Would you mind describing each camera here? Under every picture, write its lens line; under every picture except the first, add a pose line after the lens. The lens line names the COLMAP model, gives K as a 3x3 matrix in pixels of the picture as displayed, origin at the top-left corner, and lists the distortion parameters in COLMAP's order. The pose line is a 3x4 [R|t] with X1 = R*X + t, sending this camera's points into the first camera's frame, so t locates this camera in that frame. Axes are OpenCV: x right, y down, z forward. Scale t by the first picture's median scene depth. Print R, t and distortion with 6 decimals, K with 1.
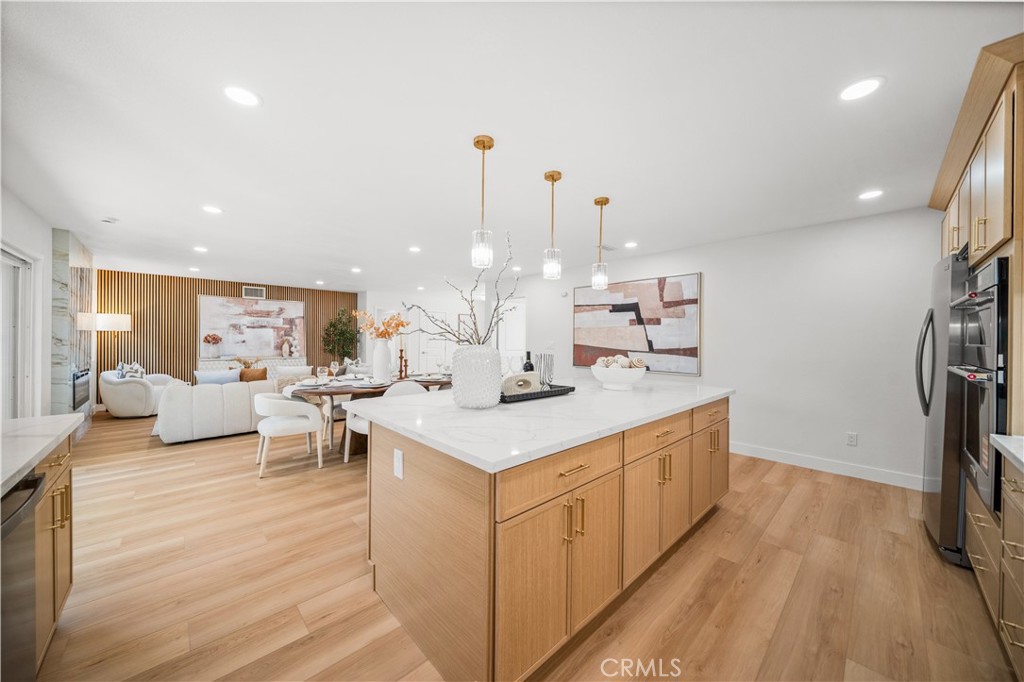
lens RADIAL K [[352.7, 0, 507.9], [0, 352.7, 341.1], [0, 0, 1]] dist [-0.005527, 0.000512]
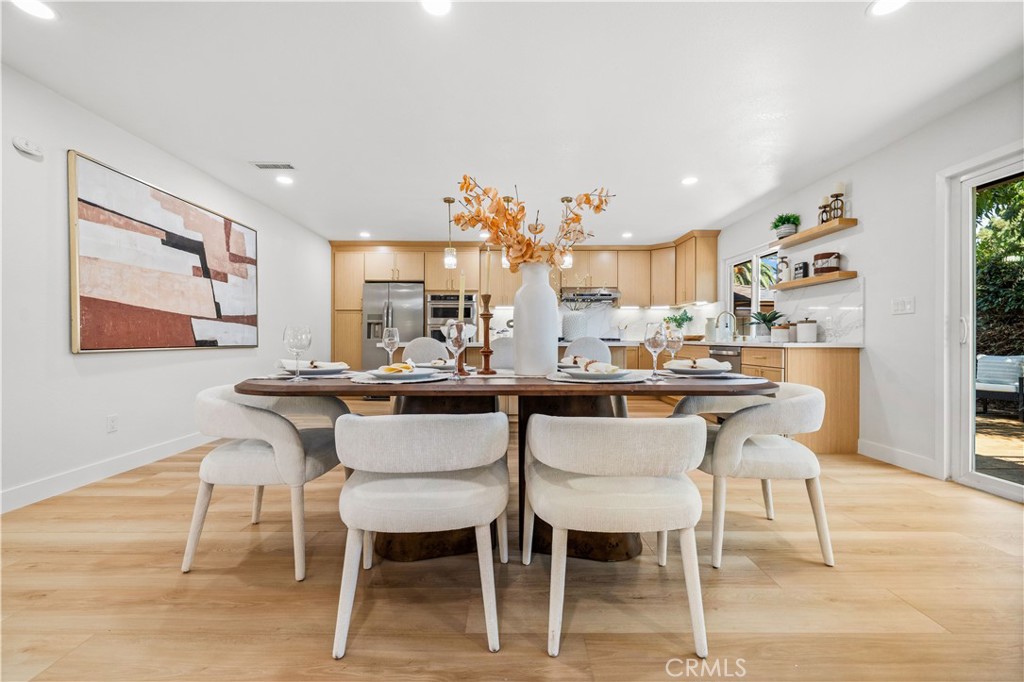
lens RADIAL K [[406.5, 0, 510.7], [0, 406.5, 340.7], [0, 0, 1]] dist [-0.002278, -0.000269]
pose [[-0.731954, -0.011054, 0.681264, -0.570372], [-0.001279, 0.999889, 0.014850, 0.060524], [-0.681352, 0.009999, -0.731887, 1.206039]]
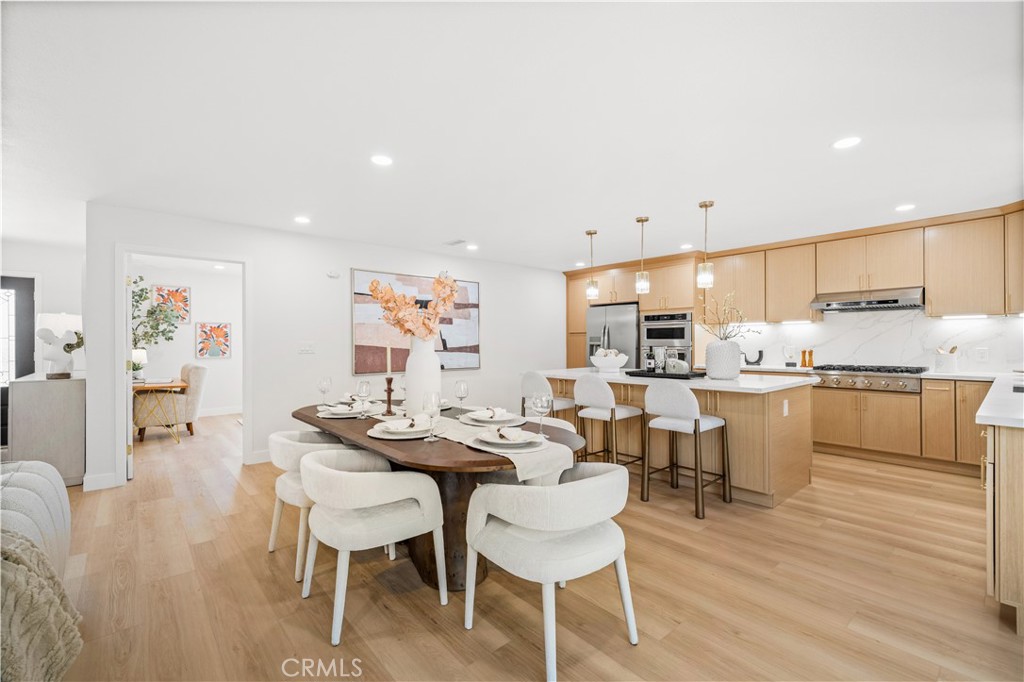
lens RADIAL K [[440.6, 0, 507.2], [0, 440.6, 338.8], [0, 0, 1]] dist [0.002040, -0.000339]
pose [[0.044920, 0.000523, 0.998990, -0.862527], [0.011377, 0.999935, -0.001036, -0.000200], [-0.998926, 0.011412, 0.044911, 0.770523]]
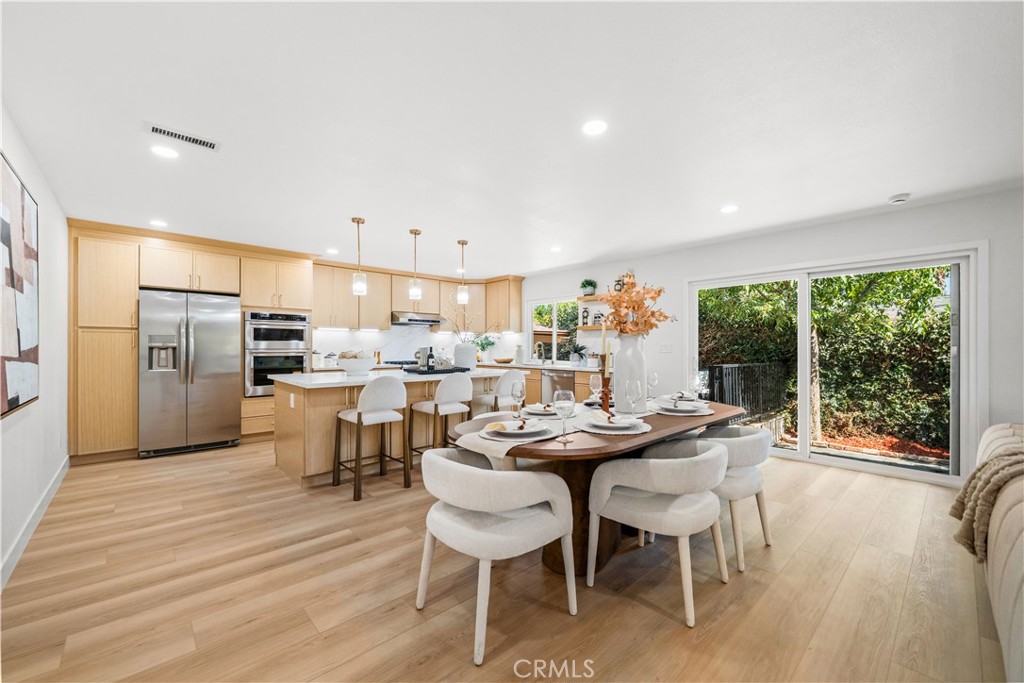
lens RADIAL K [[406.5, 0, 503.0], [0, 406.5, 355.8], [0, 0, 1]] dist [-0.002278, -0.000269]
pose [[-0.999706, -0.010604, 0.021790, -0.155330], [-0.009981, 0.999544, 0.028484, 0.008303], [-0.022082, 0.028258, -0.999357, 1.465938]]
